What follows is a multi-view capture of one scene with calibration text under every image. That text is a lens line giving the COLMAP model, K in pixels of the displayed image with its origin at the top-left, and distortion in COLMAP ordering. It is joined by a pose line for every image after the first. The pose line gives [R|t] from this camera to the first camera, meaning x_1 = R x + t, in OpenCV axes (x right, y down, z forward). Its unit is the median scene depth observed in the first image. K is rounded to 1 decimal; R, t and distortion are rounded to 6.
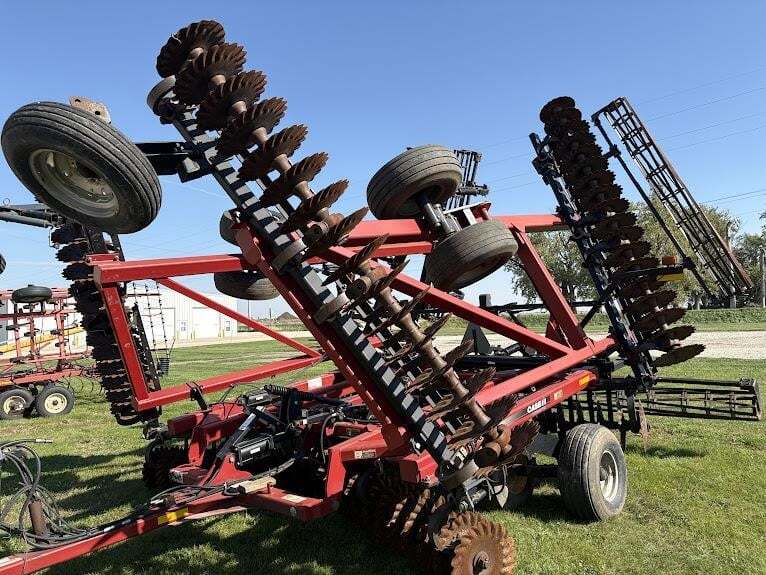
lens RADIAL K [[584.4, 0, 382.4], [0, 584.4, 283.7], [0, 0, 1]] dist [0.021509, -0.005448]
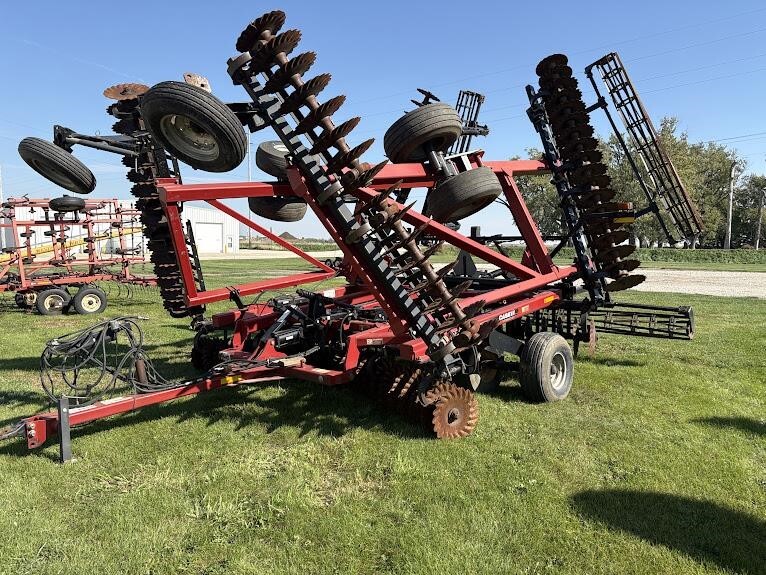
lens RADIAL K [[579.7, 0, 383.0], [0, 579.7, 287.5], [0, 0, 1]] dist [0.136388, -0.320996]
pose [[0.998761, 0.049185, 0.007617, -0.022652], [-0.049764, 0.989531, 0.135472, -0.013481], [-0.000874, -0.135683, 0.990752, -0.269784]]
